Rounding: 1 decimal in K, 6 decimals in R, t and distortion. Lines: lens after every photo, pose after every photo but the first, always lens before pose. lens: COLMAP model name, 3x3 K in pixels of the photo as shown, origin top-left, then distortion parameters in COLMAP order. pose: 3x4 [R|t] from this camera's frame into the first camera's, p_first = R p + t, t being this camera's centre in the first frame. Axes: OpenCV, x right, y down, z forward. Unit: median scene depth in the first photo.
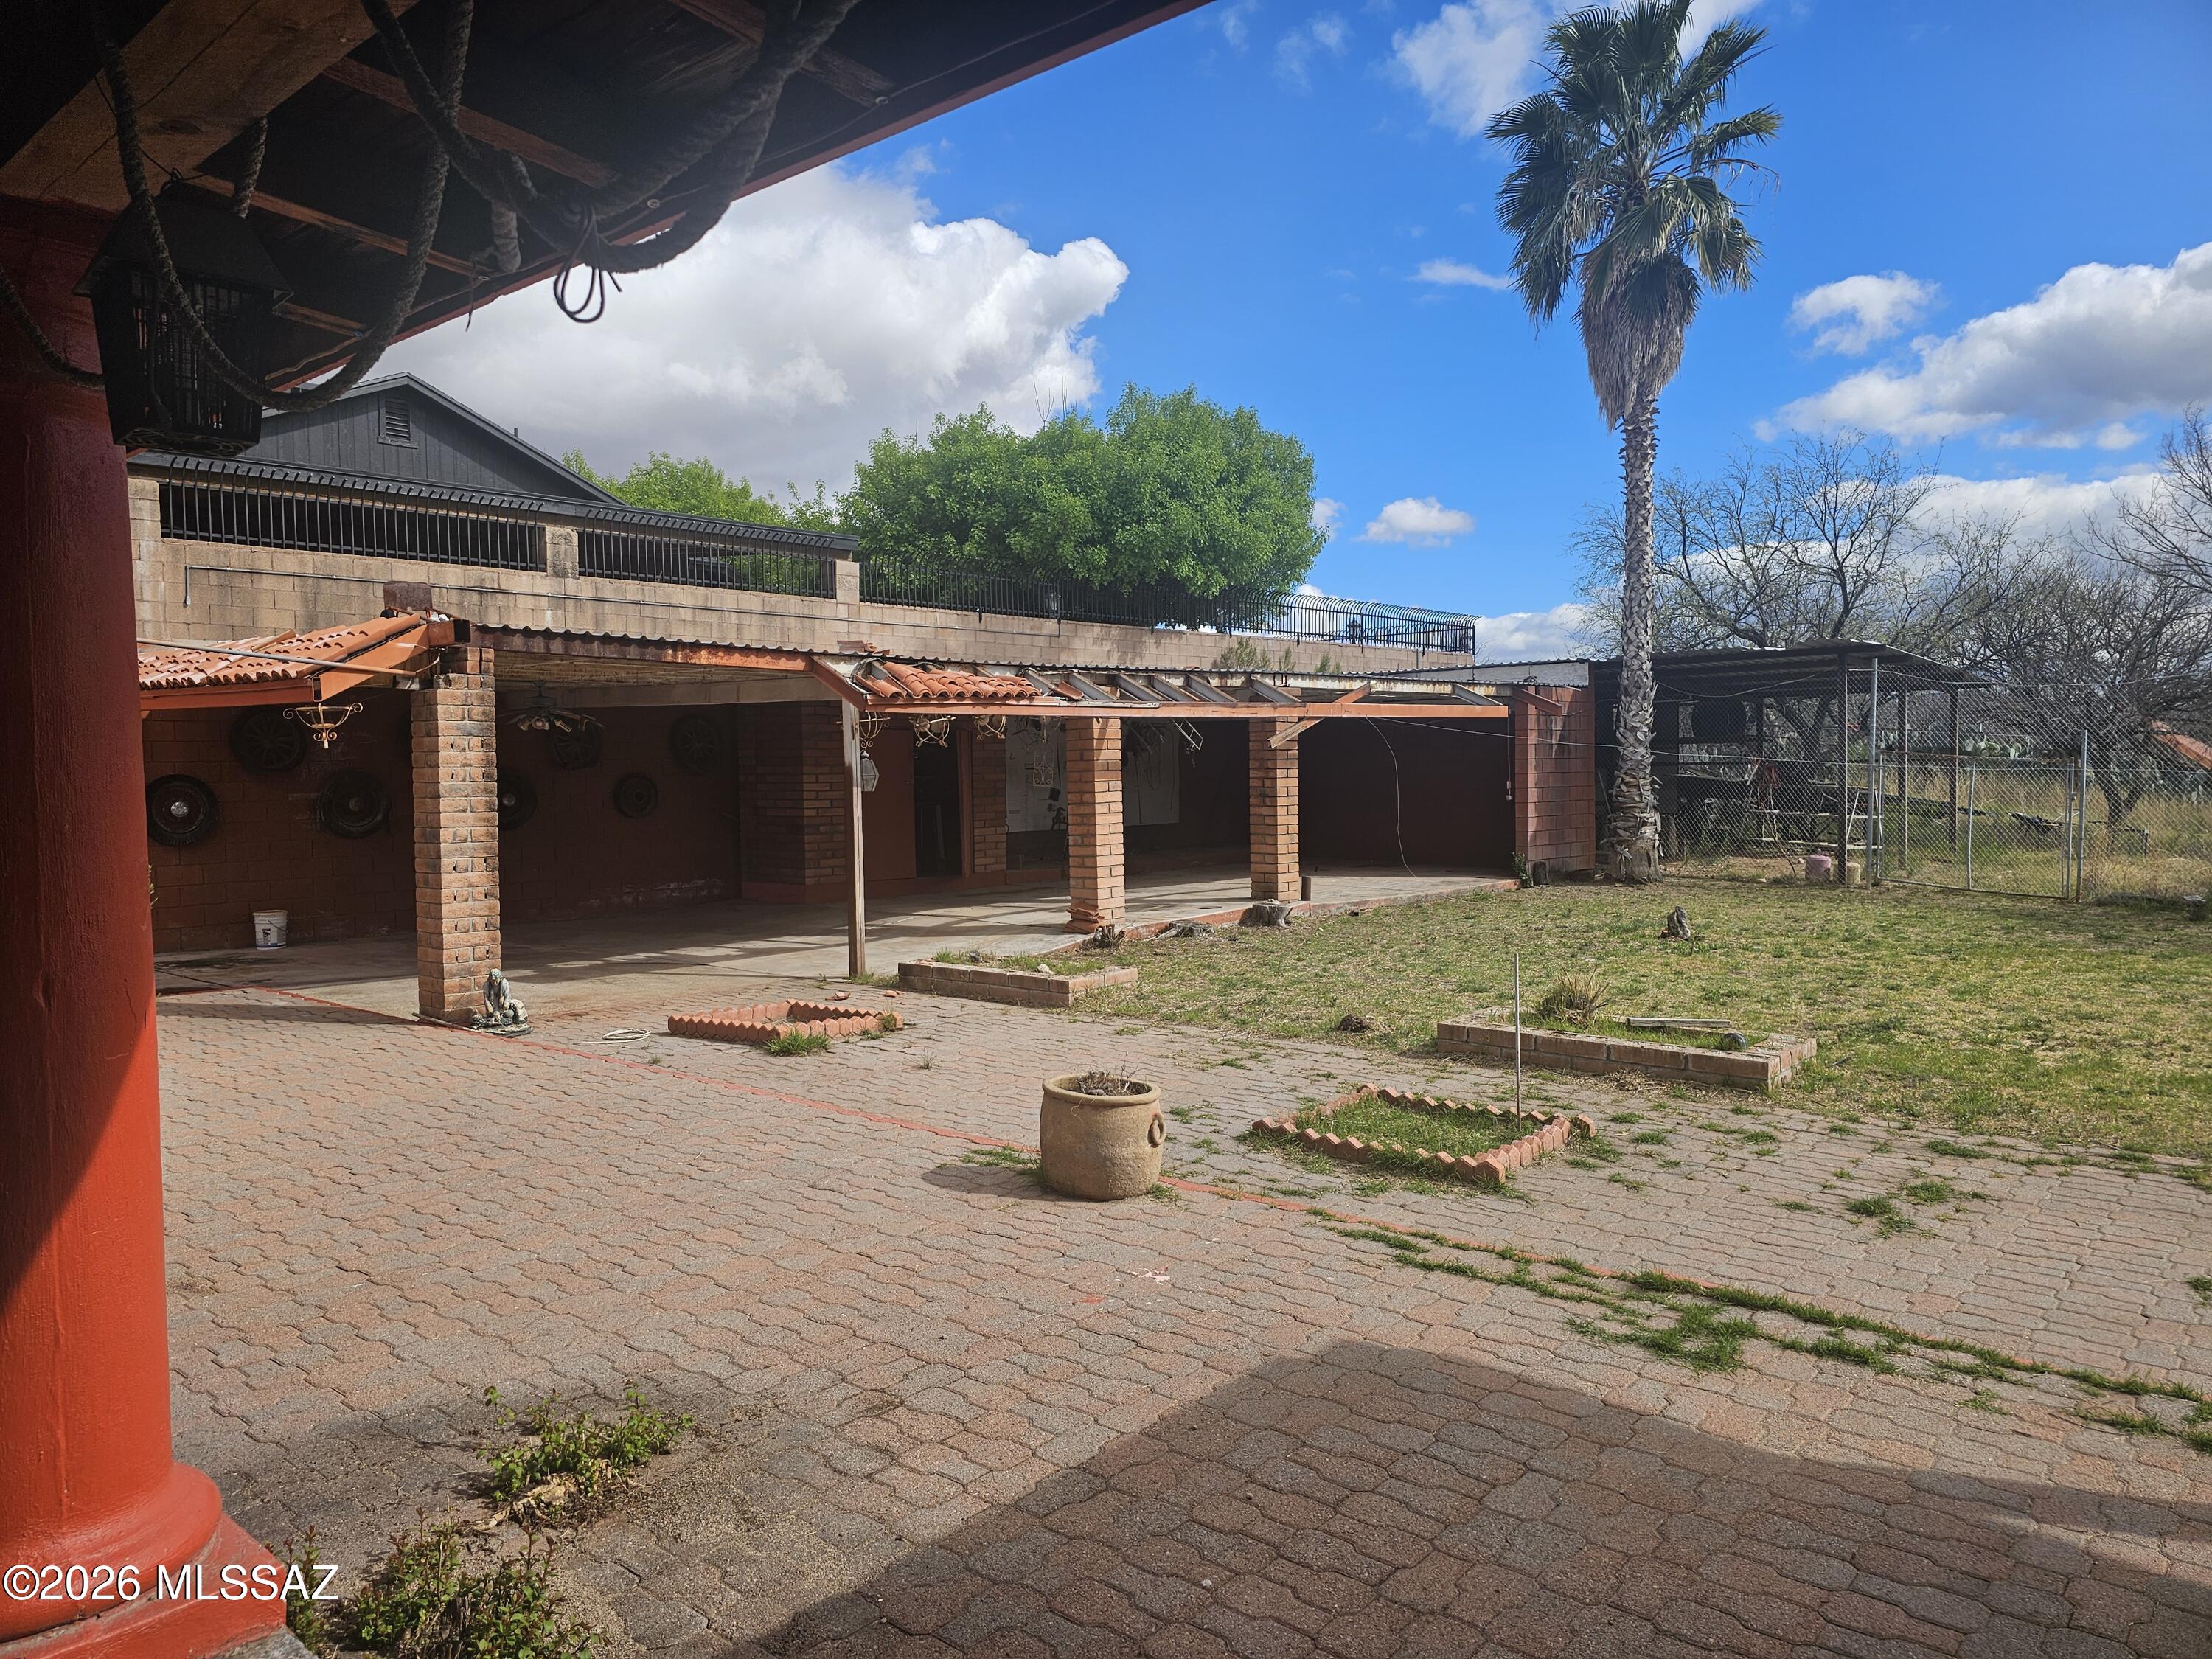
lens RADIAL K [[1498.2, 0, 1106.0], [0, 1498.2, 829.5], [0, 0, 1]] dist [0.100177, -0.000703]
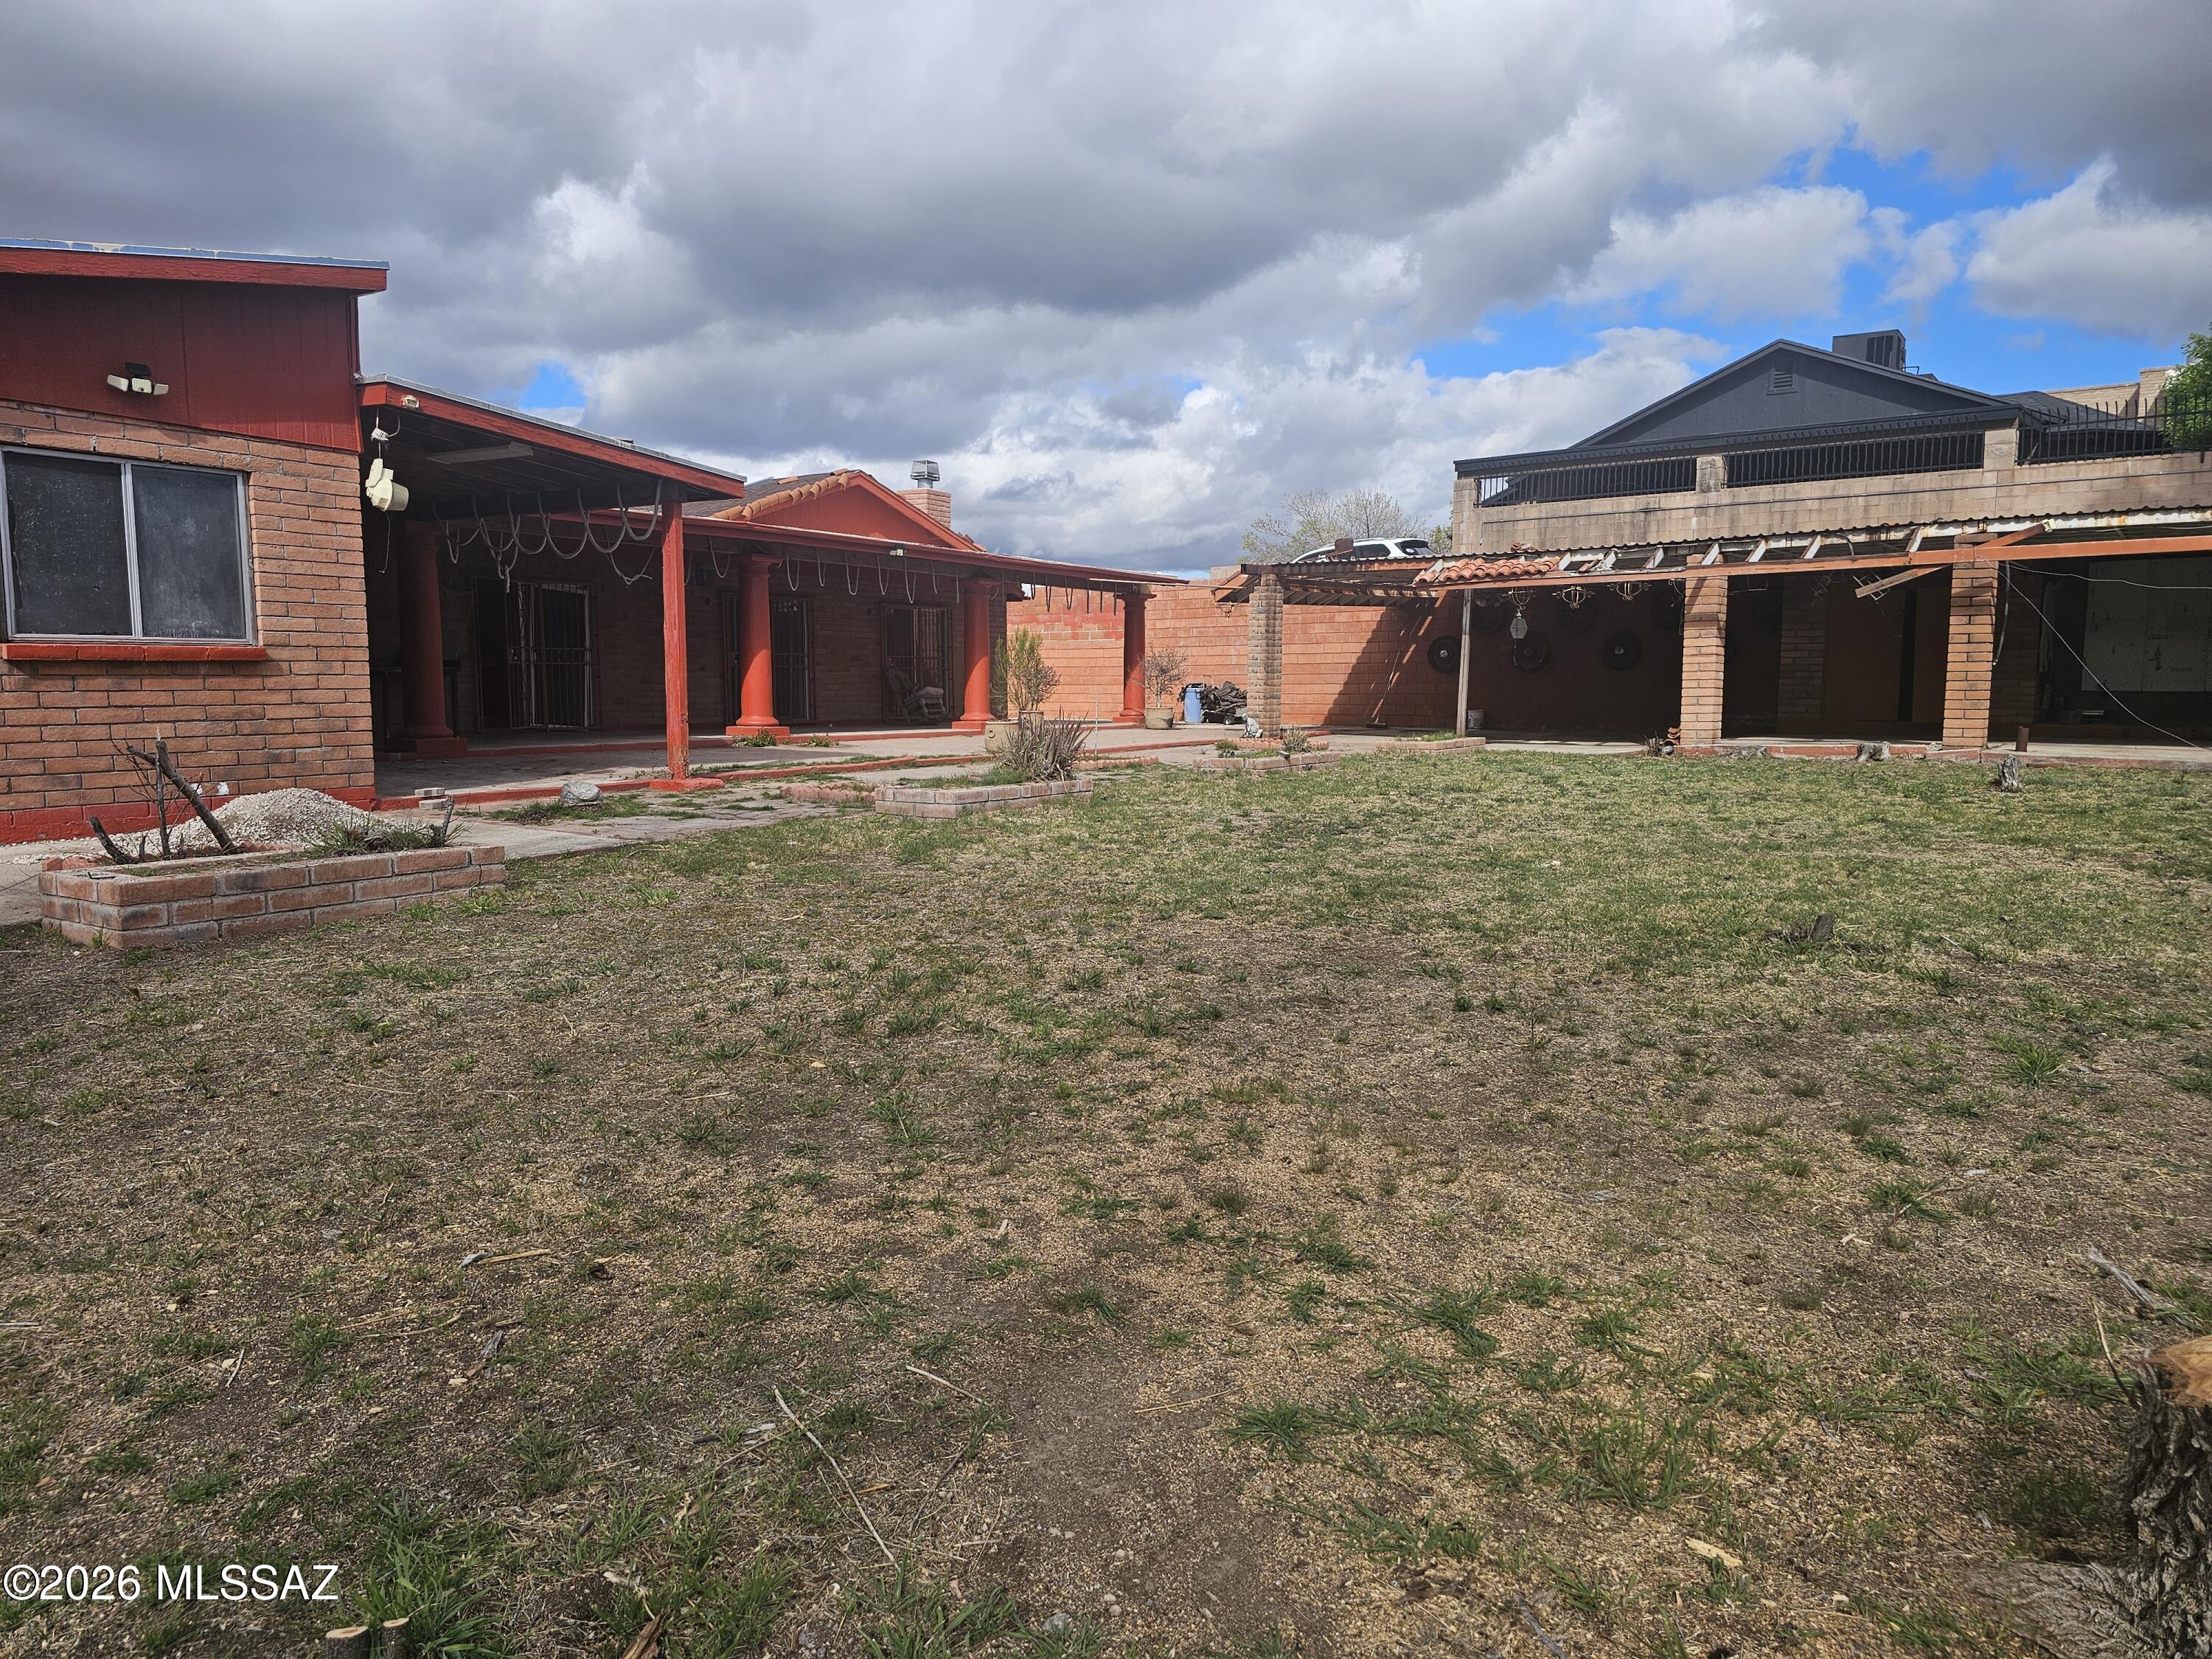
lens RADIAL K [[1498.2, 0, 1106.0], [0, 1498.2, 829.5], [0, 0, 1]] dist [0.100177, -0.000703]
pose [[0.160649, 0.117150, -0.980035, 0.981294], [-0.047640, 0.992694, 0.110854, 0.014231], [0.985861, 0.028880, 0.165056, 0.225638]]
